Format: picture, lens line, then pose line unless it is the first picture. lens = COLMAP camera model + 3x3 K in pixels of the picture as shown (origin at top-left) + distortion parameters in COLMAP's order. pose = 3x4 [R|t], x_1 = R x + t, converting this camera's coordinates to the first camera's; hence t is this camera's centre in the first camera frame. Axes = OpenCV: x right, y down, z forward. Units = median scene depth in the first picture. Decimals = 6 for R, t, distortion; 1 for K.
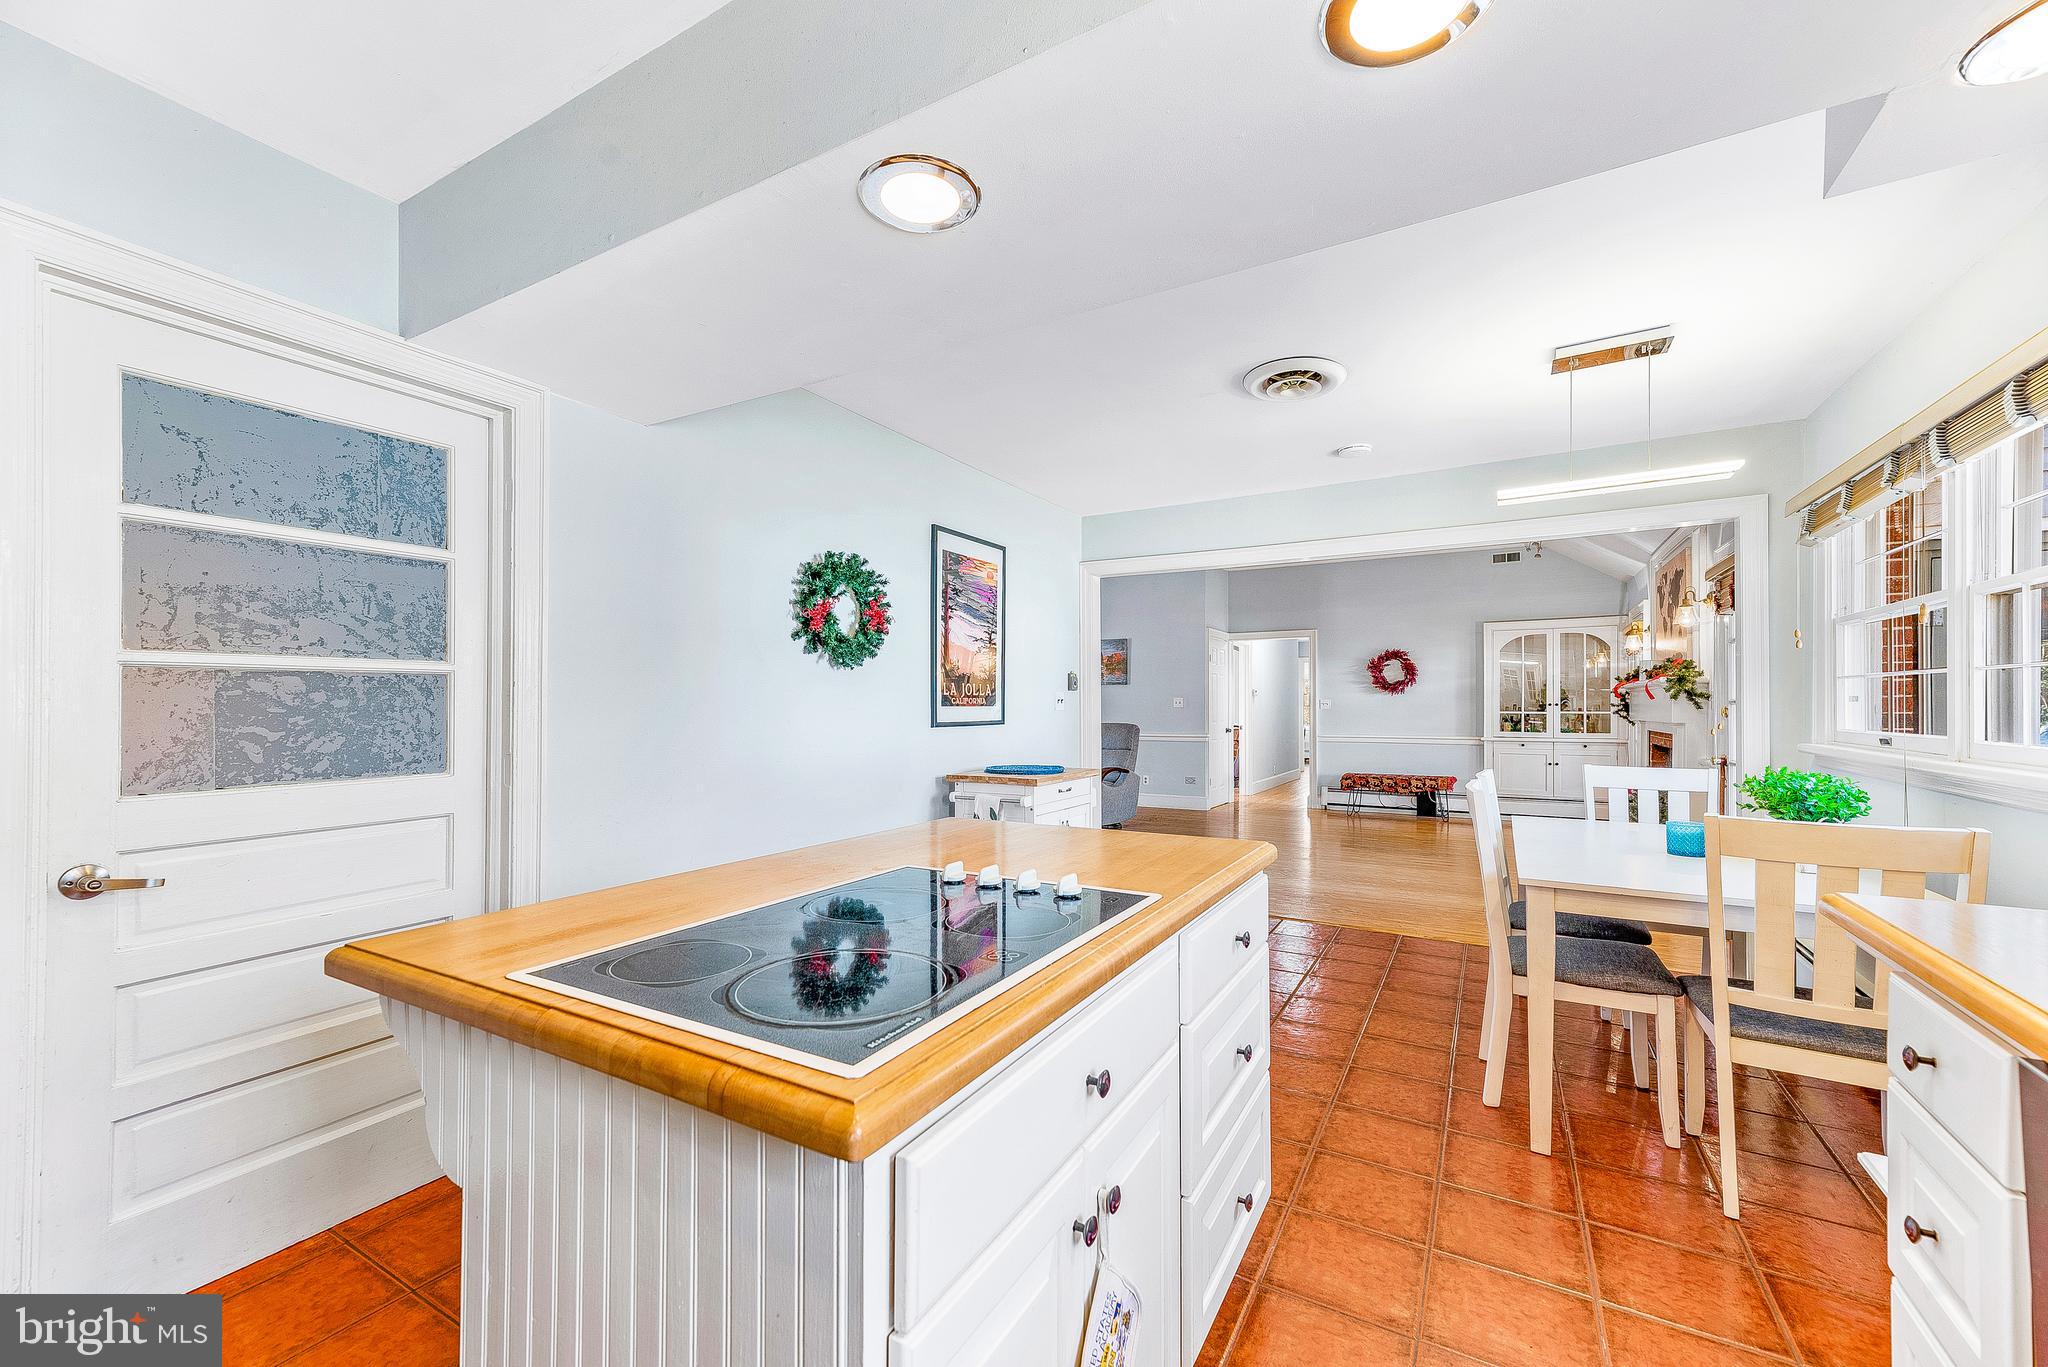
lens RADIAL K [[826.3, 0, 1015.9], [0, 826.3, 696.6], [0, 0, 1]] dist [0.018982, -0.000267]
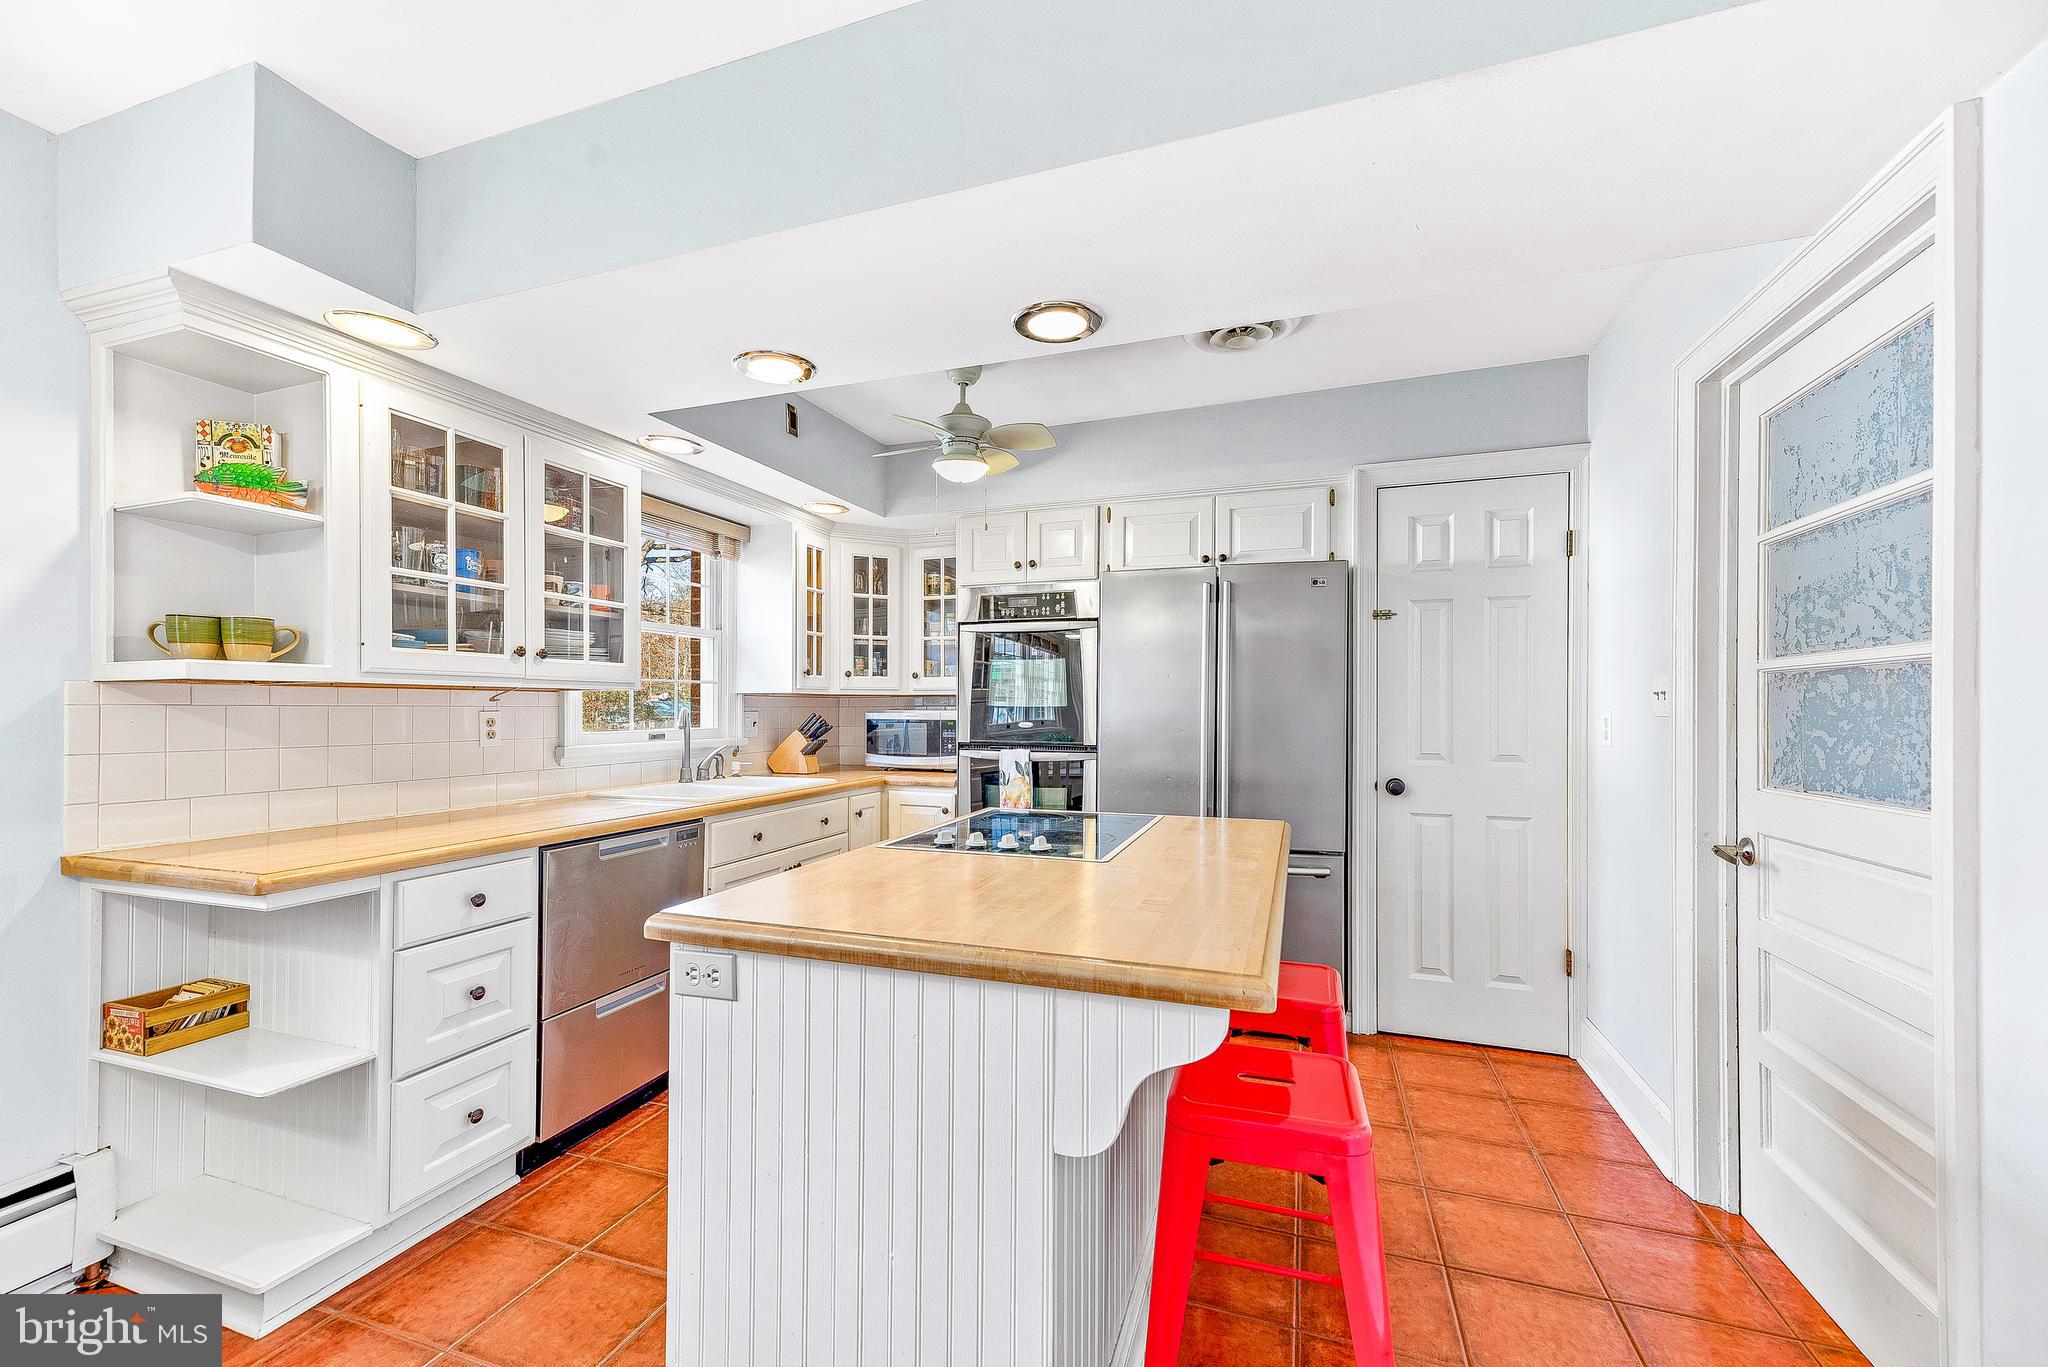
lens RADIAL K [[828.2, 0, 1007.8], [0, 828.2, 708.1], [0, 0, 1]] dist [0.013965, 0.000164]
pose [[-0.983480, -0.000251, -0.181018, 0.064849], [0.001695, 0.999942, -0.010597, 0.008126], [0.181011, -0.010729, -0.983423, 0.745647]]
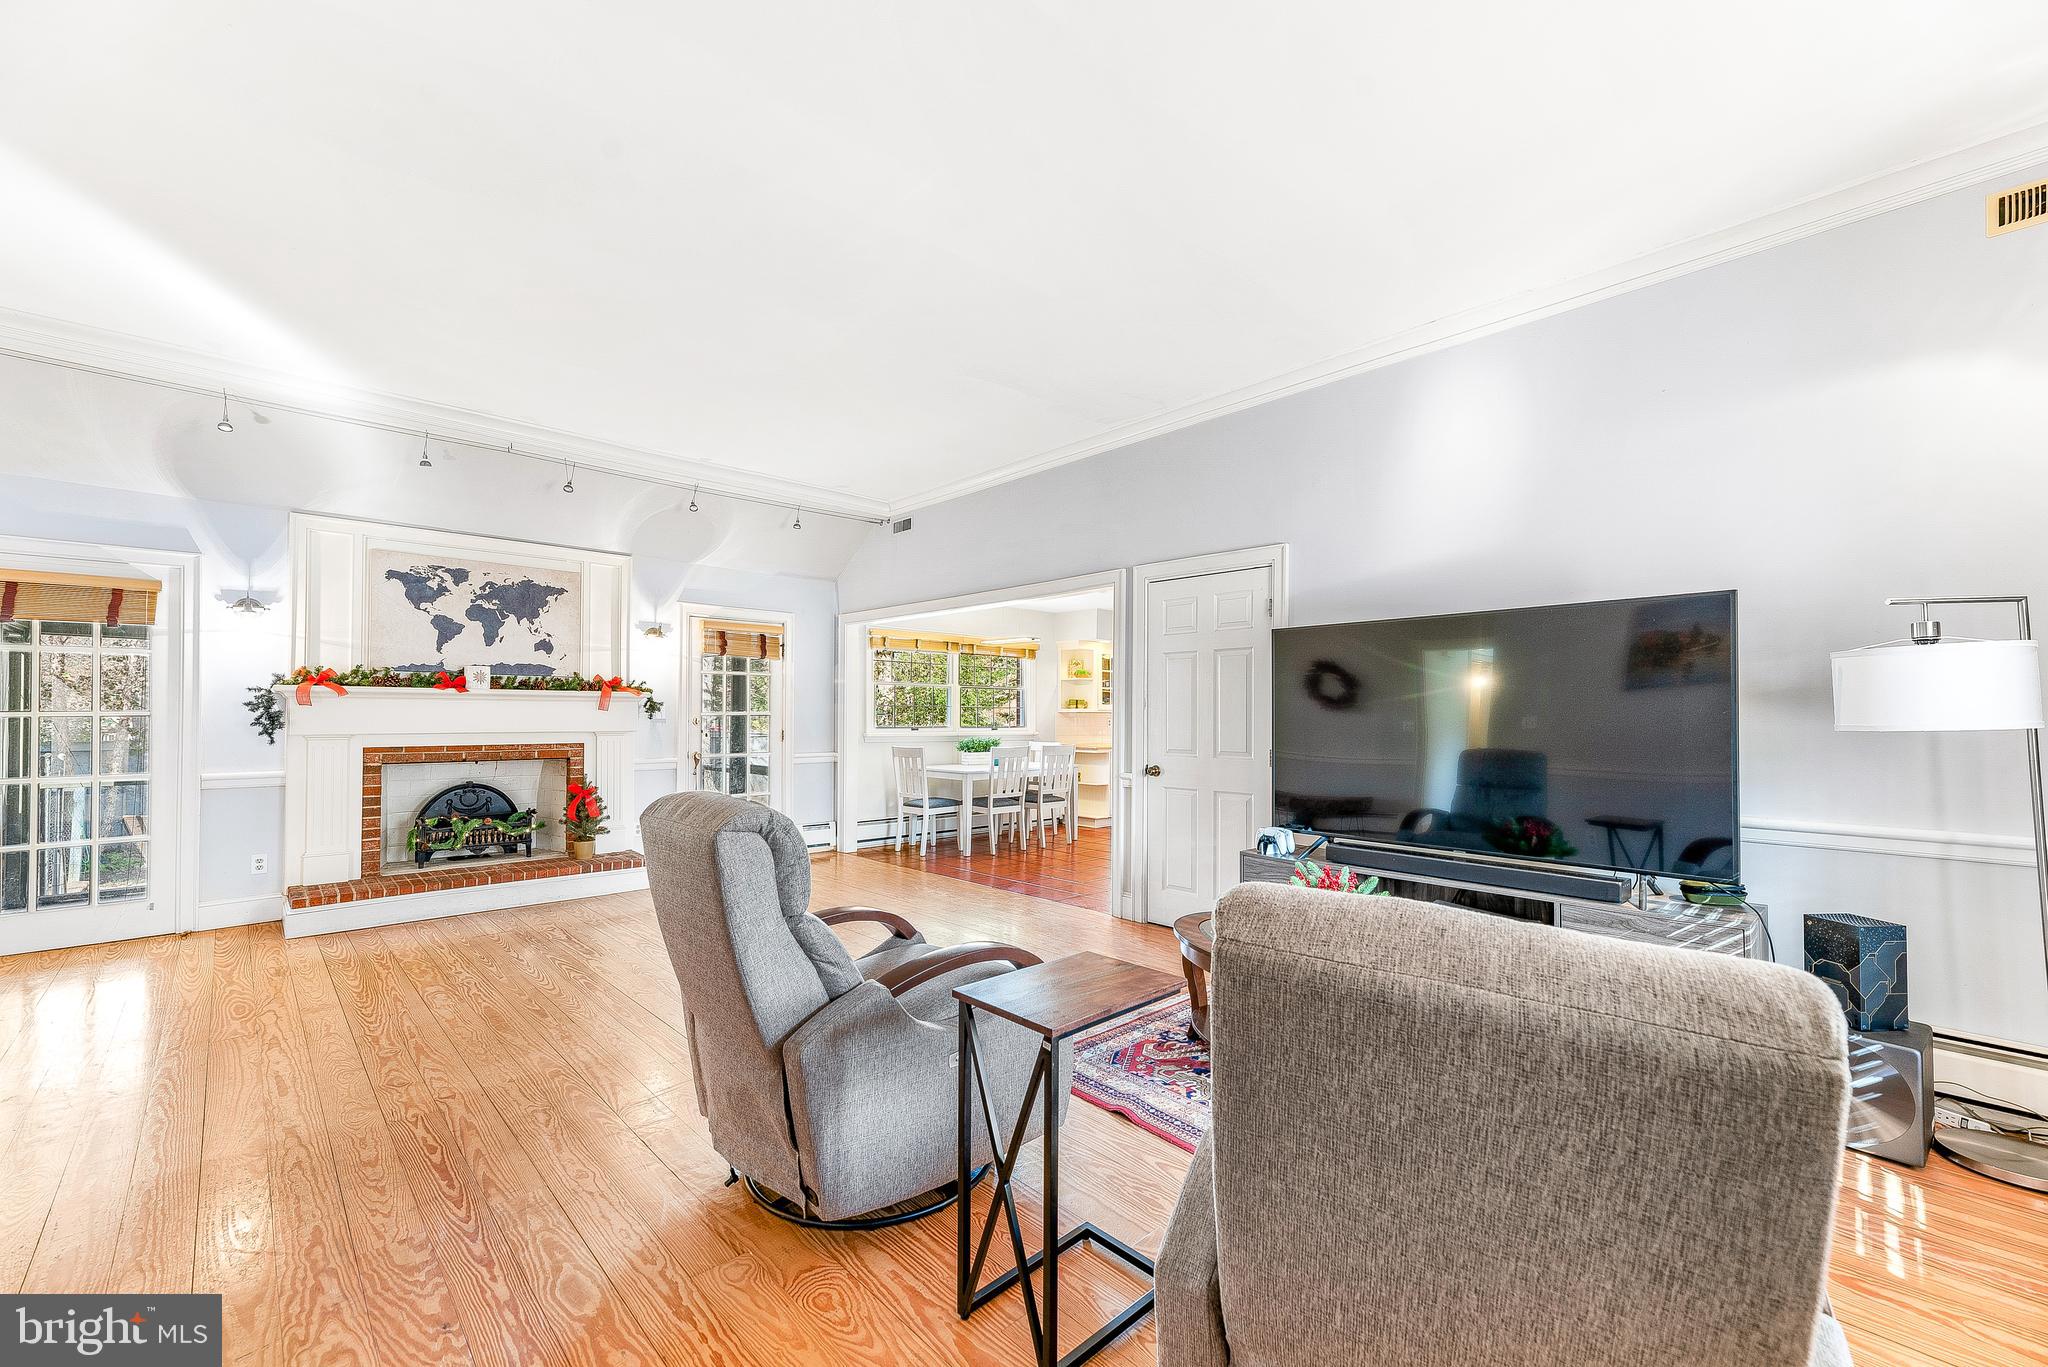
lens RADIAL K [[826.3, 0, 1015.9], [0, 826.3, 696.6], [0, 0, 1]] dist [0.018982, -0.000267]
pose [[-0.960206, 0.003386, 0.279271, -0.070010], [-0.006539, 0.999380, -0.034598, 0.023422], [-0.279215, -0.035047, -0.959589, 2.392383]]
